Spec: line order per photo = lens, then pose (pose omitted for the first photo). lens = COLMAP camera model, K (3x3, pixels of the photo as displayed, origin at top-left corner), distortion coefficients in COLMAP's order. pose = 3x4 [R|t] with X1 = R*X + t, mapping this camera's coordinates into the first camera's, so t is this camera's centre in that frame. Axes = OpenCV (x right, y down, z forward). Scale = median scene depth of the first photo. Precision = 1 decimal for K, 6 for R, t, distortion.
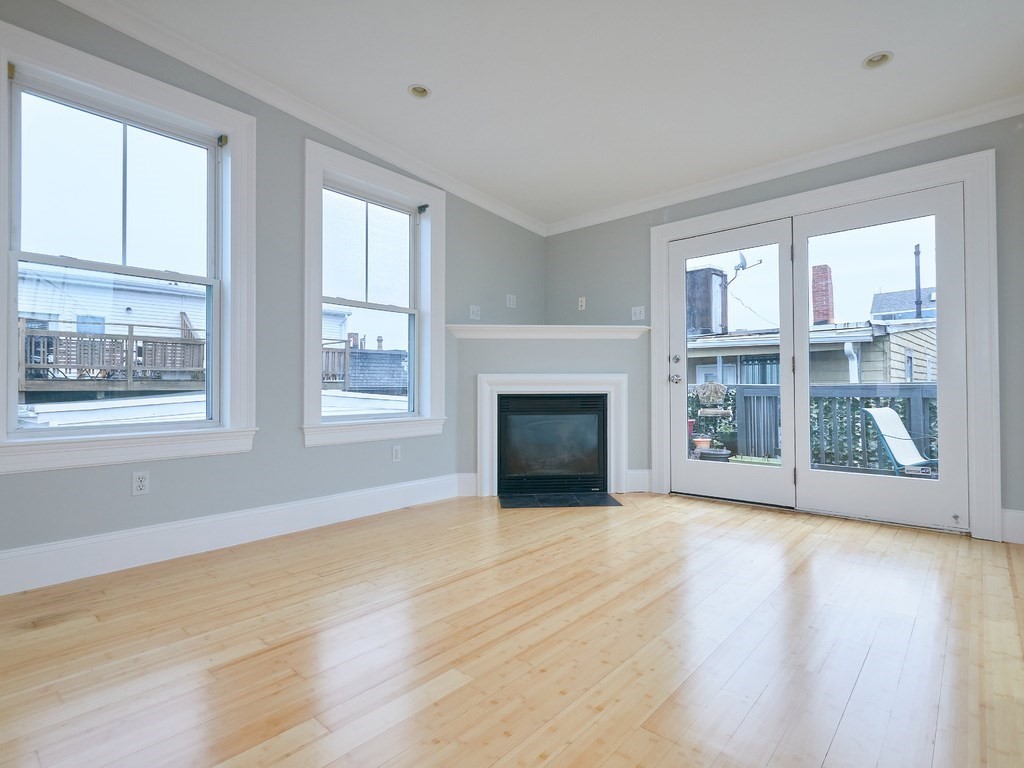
lens RADIAL K [[516.1, 0, 512.0], [0, 516.1, 384.0], [0, 0, 1]] dist [0.000125, -0.000398]
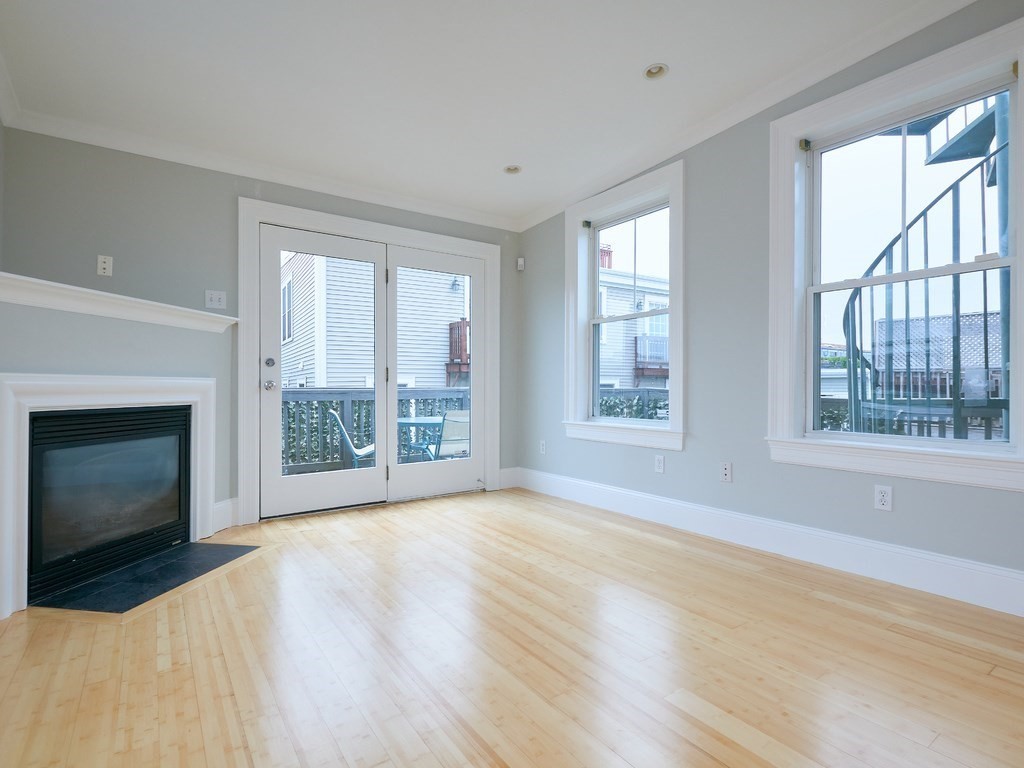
lens RADIAL K [[515.7, 0, 514.3], [0, 515.7, 392.3], [0, 0, 1]] dist [-0.001115, -0.001141]
pose [[0.223658, -0.005541, 0.974652, -0.477806], [-0.009992, 0.999918, 0.007977, -0.010816], [-0.974616, -0.011522, 0.223585, 0.457115]]
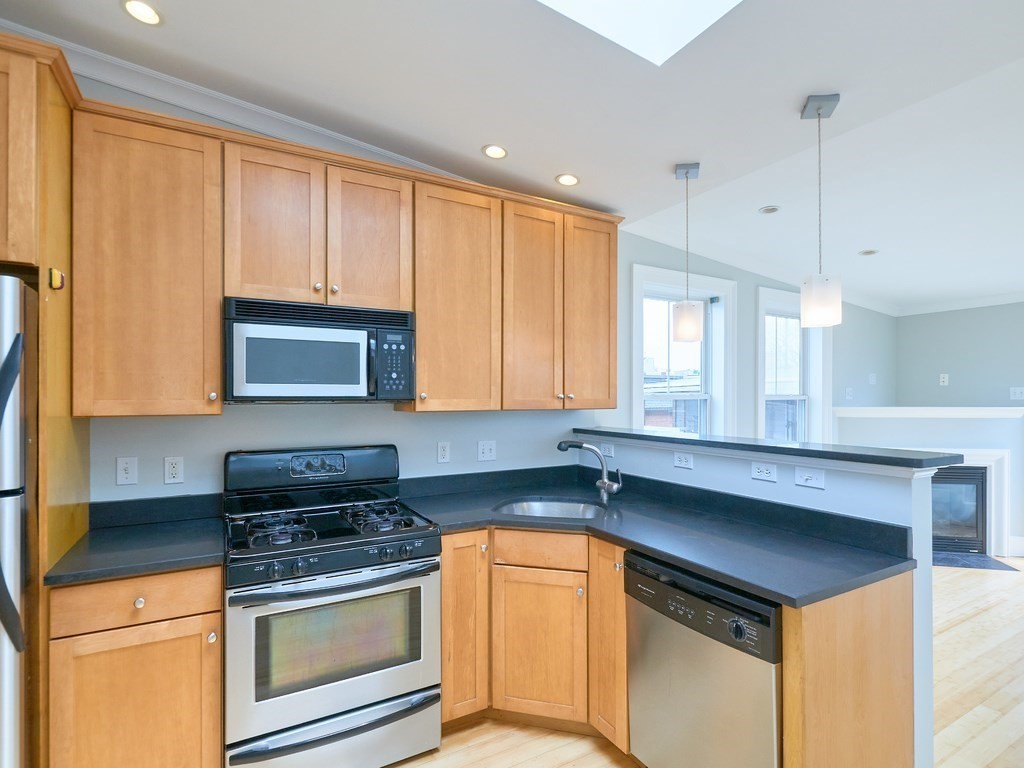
lens RADIAL K [[515.7, 0, 514.3], [0, 515.7, 392.3], [0, 0, 1]] dist [-0.001115, -0.001141]
pose [[0.948806, 0.001401, -0.315858, -0.501624], [-0.001347, 0.999999, 0.000390, -0.162649], [0.315858, 0.000055, 0.948806, -0.444337]]
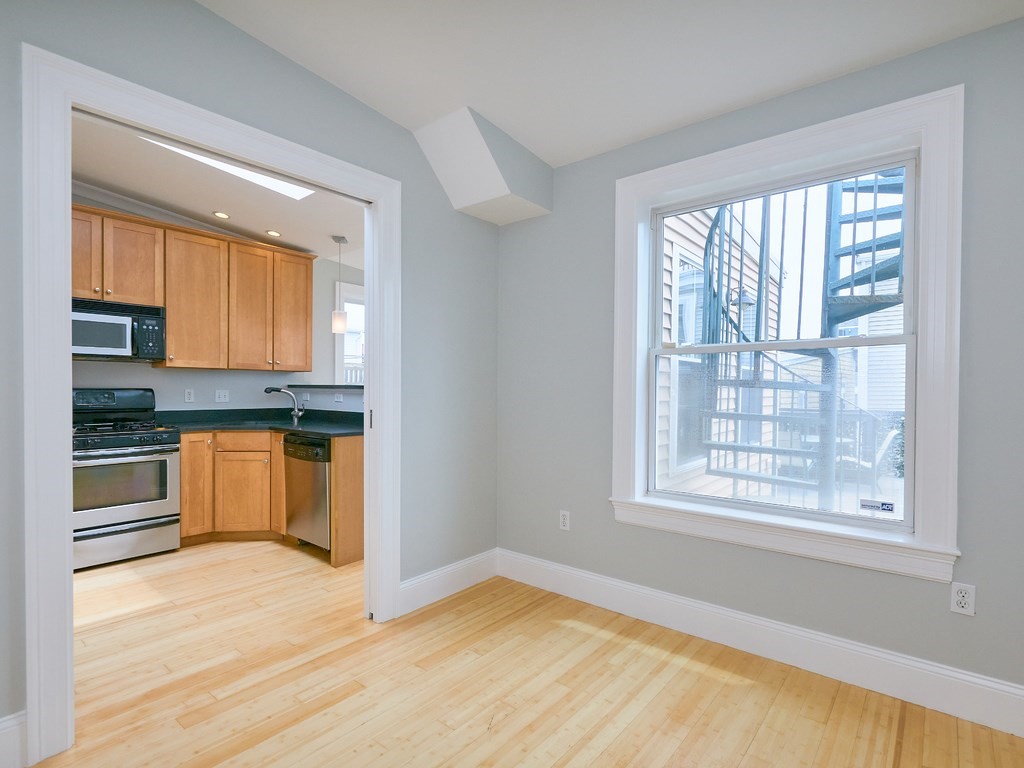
lens RADIAL K [[515.7, 0, 514.3], [0, 515.7, 392.3], [0, 0, 1]] dist [-0.001115, -0.001141]
pose [[0.998952, 0.012902, 0.043916, -0.132552], [-0.013638, 0.999771, 0.016511, -0.111501], [-0.043693, -0.017093, 0.998899, -0.994215]]
